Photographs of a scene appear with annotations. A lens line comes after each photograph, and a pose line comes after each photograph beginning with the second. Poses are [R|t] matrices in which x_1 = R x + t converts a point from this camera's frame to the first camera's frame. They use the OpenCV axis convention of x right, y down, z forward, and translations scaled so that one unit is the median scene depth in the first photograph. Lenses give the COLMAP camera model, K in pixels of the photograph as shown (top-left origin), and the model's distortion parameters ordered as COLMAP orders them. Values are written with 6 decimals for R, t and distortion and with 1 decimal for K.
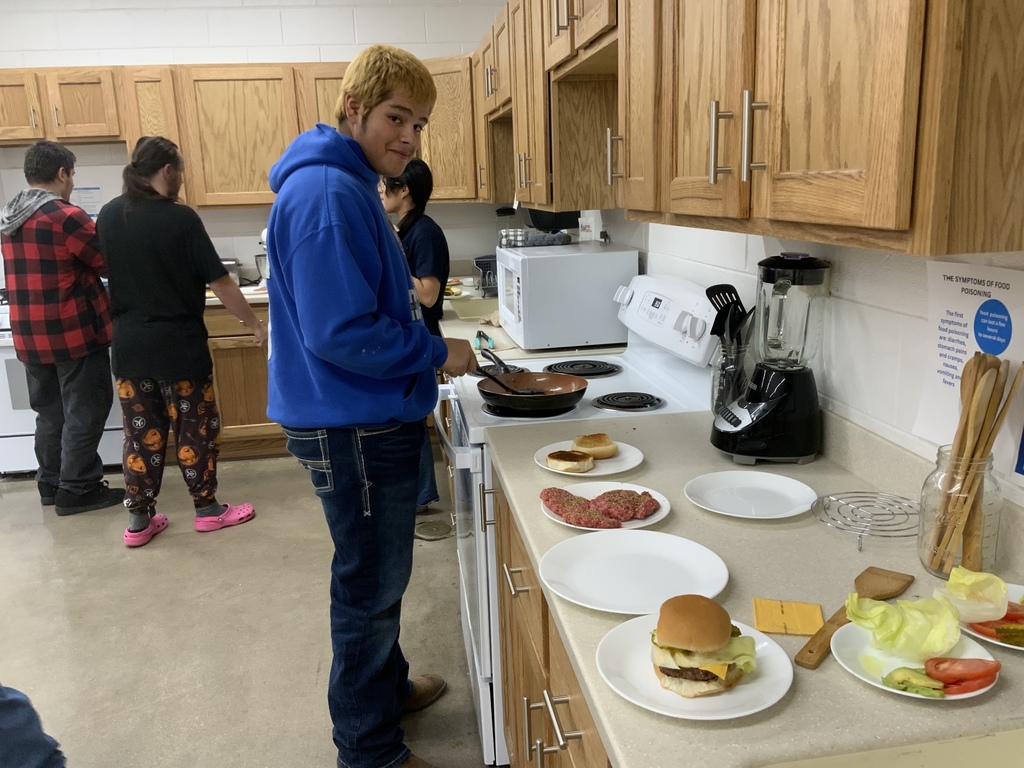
lens RADIAL K [[857.9, 0, 512.0], [0, 857.9, 384.0], [0, 0, 1]] dist [-0.001445, -0.004820]
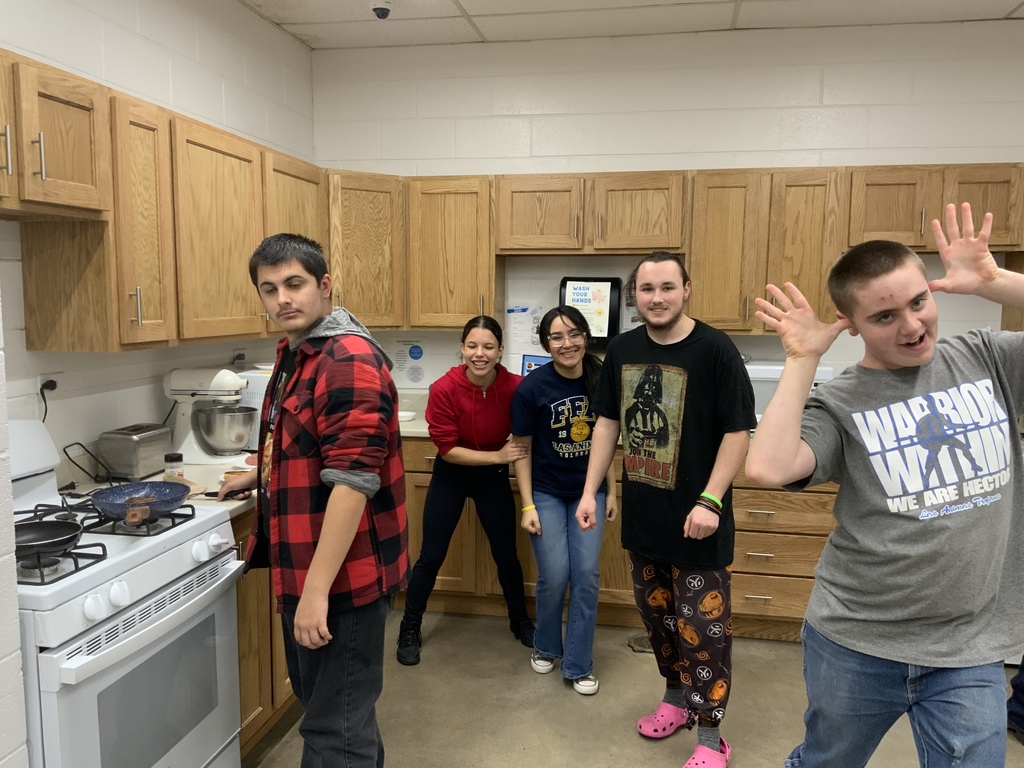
lens RADIAL K [[860.7, 0, 516.7], [0, 860.7, 383.8], [0, 0, 1]] dist [-0.008036, 0.002281]
pose [[0.265657, -0.066466, 0.961774, -0.906694], [0.204841, 0.978733, 0.011058, -0.139114], [-0.942054, 0.194073, 0.273622, 0.634847]]
